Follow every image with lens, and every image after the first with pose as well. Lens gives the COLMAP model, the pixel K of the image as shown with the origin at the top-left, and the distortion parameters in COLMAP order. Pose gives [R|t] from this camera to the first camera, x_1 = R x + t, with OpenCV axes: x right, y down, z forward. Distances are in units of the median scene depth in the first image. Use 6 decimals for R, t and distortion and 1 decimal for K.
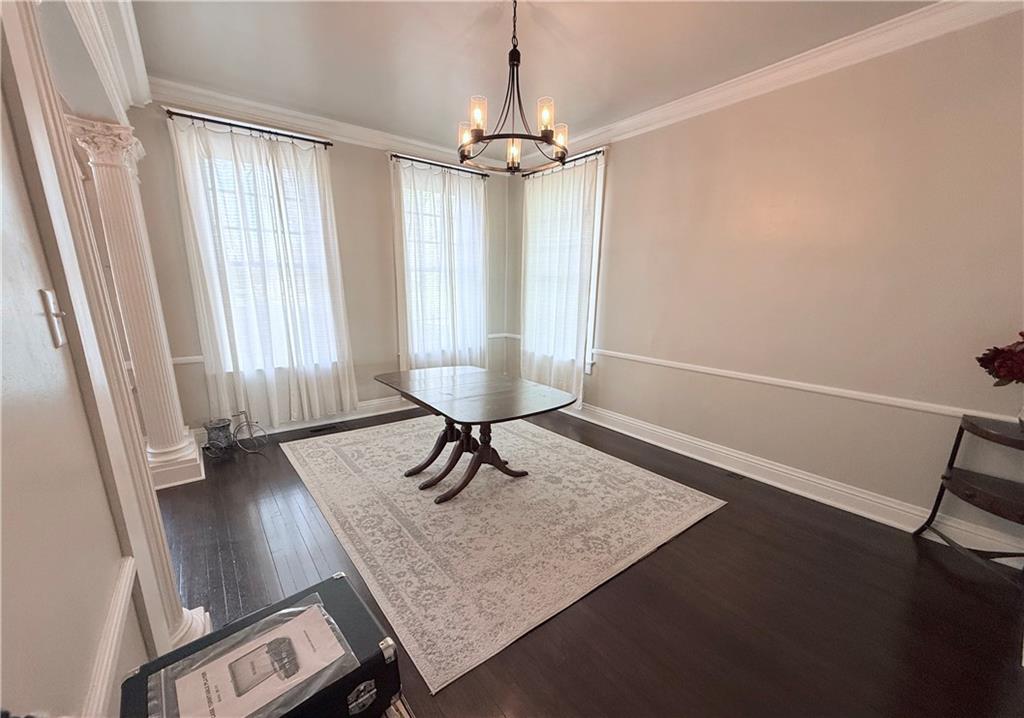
lens RADIAL K [[403.7, 0, 507.4], [0, 403.7, 388.6], [0, 0, 1]] dist [0.002578, 0.000061]
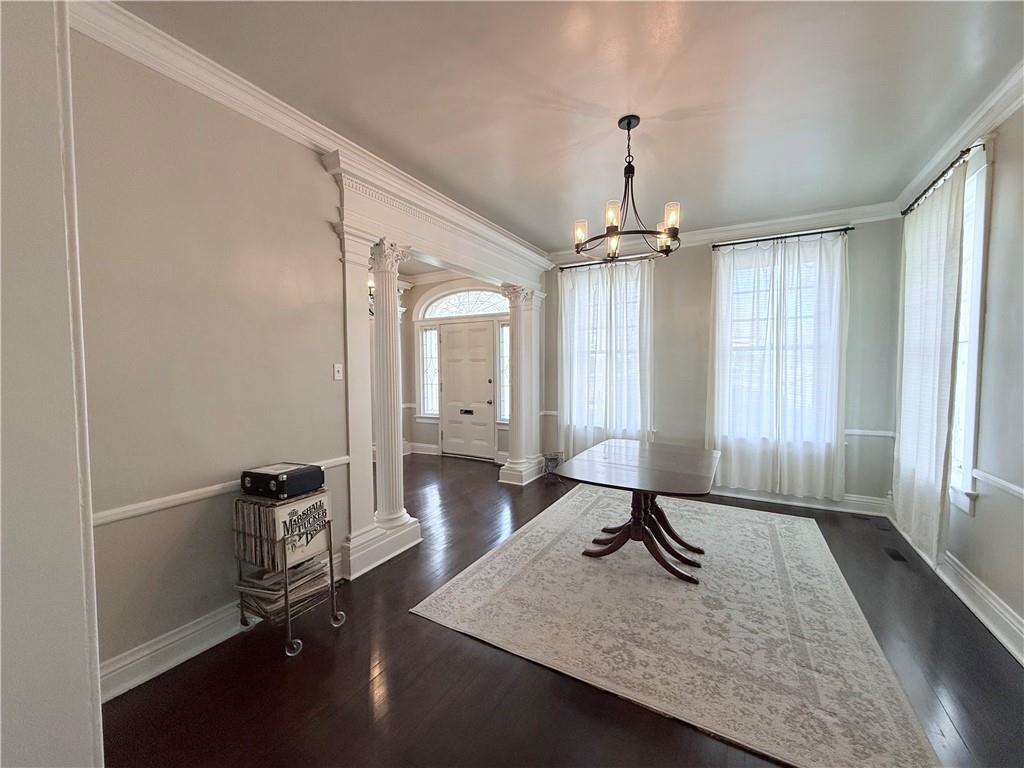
lens RADIAL K [[406.5, 0, 511.7], [0, 406.5, 389.3], [0, 0, 1]] dist [0.000263, 0.000029]
pose [[0.387297, 0.037714, -0.921183, 0.587748], [-0.227634, 0.972141, -0.055905, -0.035709], [0.893411, 0.231345, 0.385092, 0.231755]]
